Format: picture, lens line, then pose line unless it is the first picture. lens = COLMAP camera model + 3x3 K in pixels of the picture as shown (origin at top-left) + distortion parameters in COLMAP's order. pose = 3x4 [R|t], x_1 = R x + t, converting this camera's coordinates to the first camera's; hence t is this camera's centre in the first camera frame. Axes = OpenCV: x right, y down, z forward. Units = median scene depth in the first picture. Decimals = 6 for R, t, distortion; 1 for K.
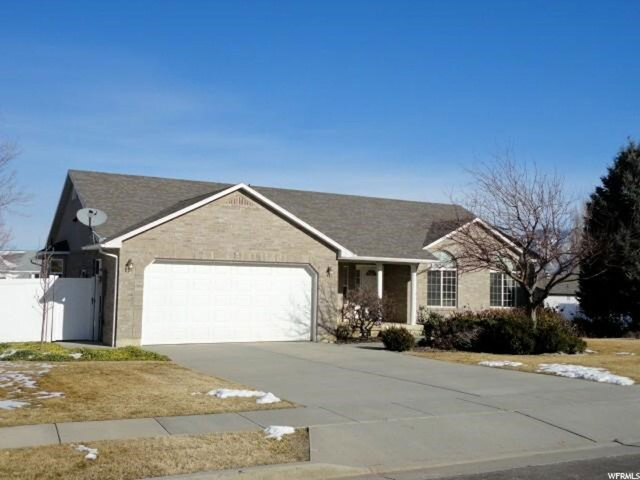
lens RADIAL K [[706.6, 0, 320.0], [0, 706.6, 240.0], [0, 0, 1]] dist [0.053524, -0.018297]
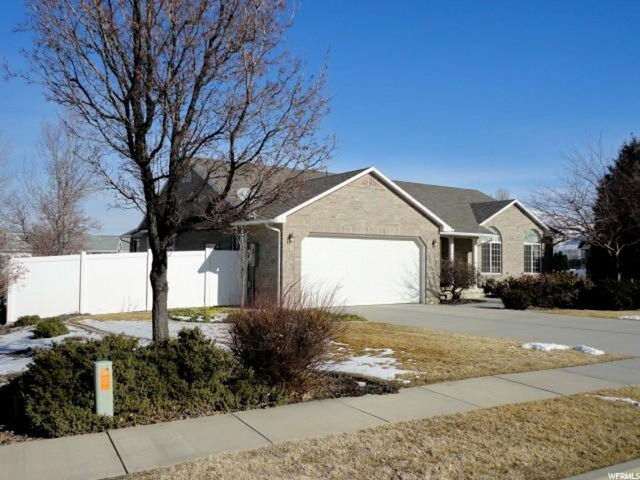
lens RADIAL K [[582.6, 0, 320.0], [0, 582.6, 240.0], [0, 0, 1]] dist [0.036066, -0.002562]
pose [[0.993485, -0.007393, 0.113721, -0.284064], [0.004173, 0.999584, 0.028523, 0.010192], [-0.113885, -0.027863, 0.993103, 0.062071]]
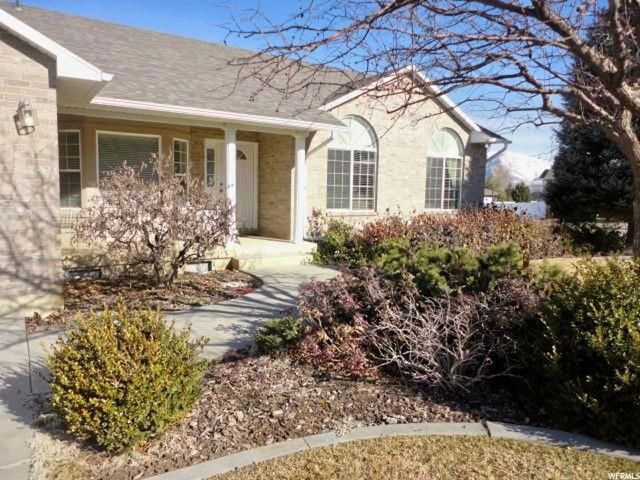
lens RADIAL K [[468.0, 0, 320.0], [0, 468.0, 240.0], [0, 0, 1]] dist [0.003105, 0.004945]
pose [[0.996280, -0.012336, 0.085284, 0.137520], [-0.002169, 0.985797, 0.167928, 0.064319], [-0.086145, -0.167489, 0.982103, 0.749309]]
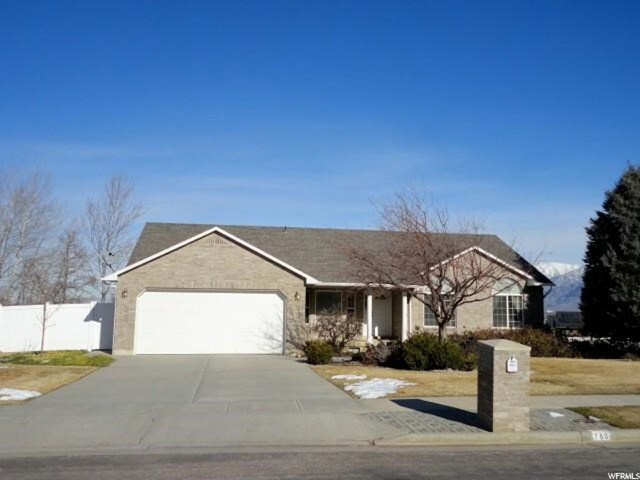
lens RADIAL K [[582.6, 0, 320.0], [0, 582.6, 240.0], [0, 0, 1]] dist [0.036066, -0.002562]
pose [[0.939700, -0.044169, -0.339134, 0.388031], [0.025921, 0.997971, -0.058153, 0.008080], [0.341015, 0.045856, 0.938939, 0.082097]]
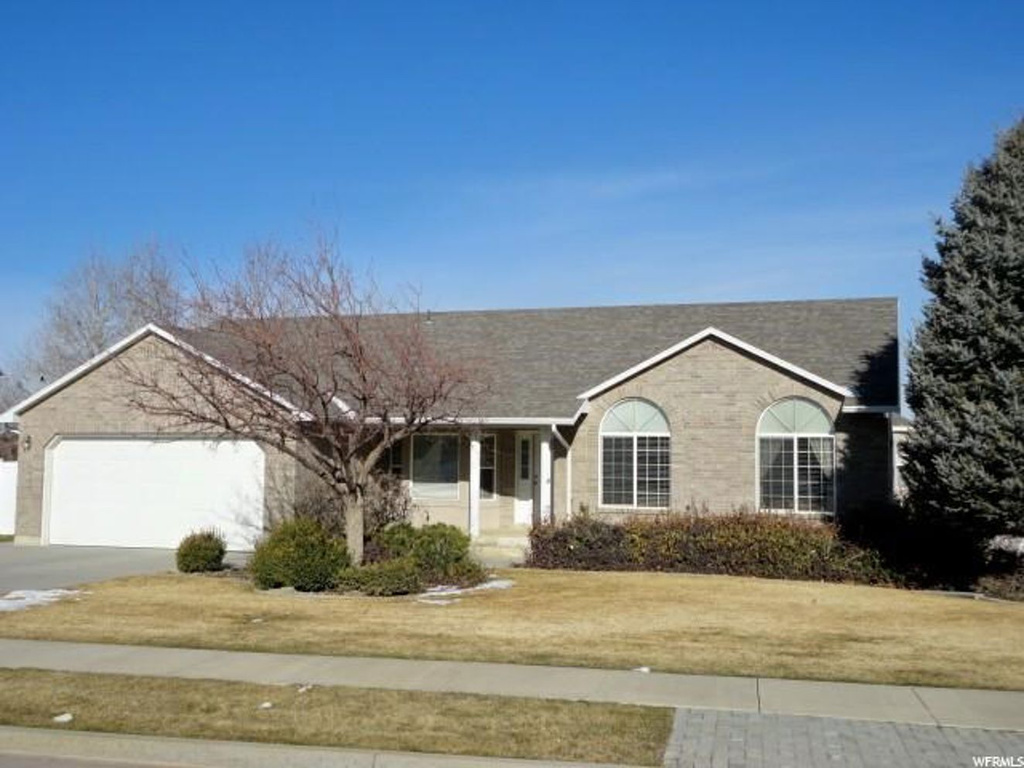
lens RADIAL K [[1130.6, 0, 512.0], [0, 1130.6, 384.0], [0, 0, 1]] dist [0.053524, -0.018297]
pose [[0.666061, -0.062910, -0.743239, 0.906481], [0.050806, 0.997949, -0.038939, 0.040274], [0.744165, -0.011825, 0.667891, 0.476756]]
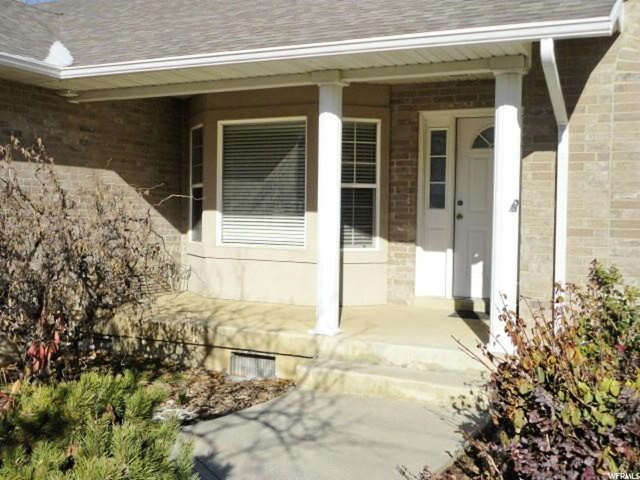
lens RADIAL K [[706.6, 0, 320.0], [0, 706.6, 240.0], [0, 0, 1]] dist [0.053524, -0.018297]
pose [[0.582868, 0.020160, -0.812317, 0.322091], [0.050230, 0.996886, 0.060782, 0.082983], [0.811013, -0.076231, 0.580040, 0.986153]]
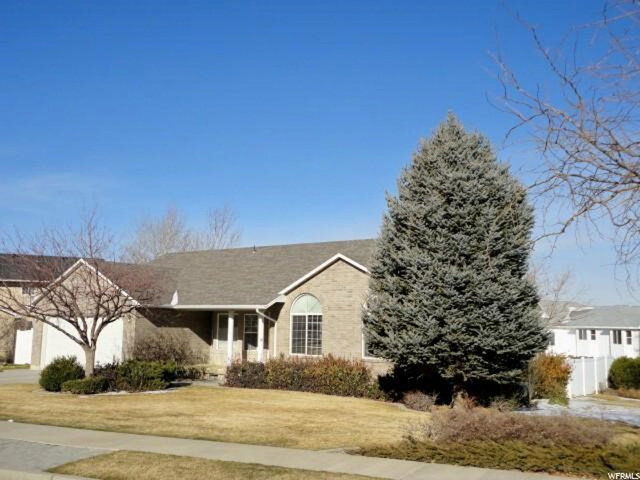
lens RADIAL K [[706.6, 0, 320.0], [0, 706.6, 240.0], [0, 0, 1]] dist [0.053524, -0.018297]
pose [[0.419094, -0.125733, -0.899195, 1.271515], [0.049340, 0.992055, -0.115722, 0.066447], [0.906601, 0.004132, 0.421969, 0.779787]]
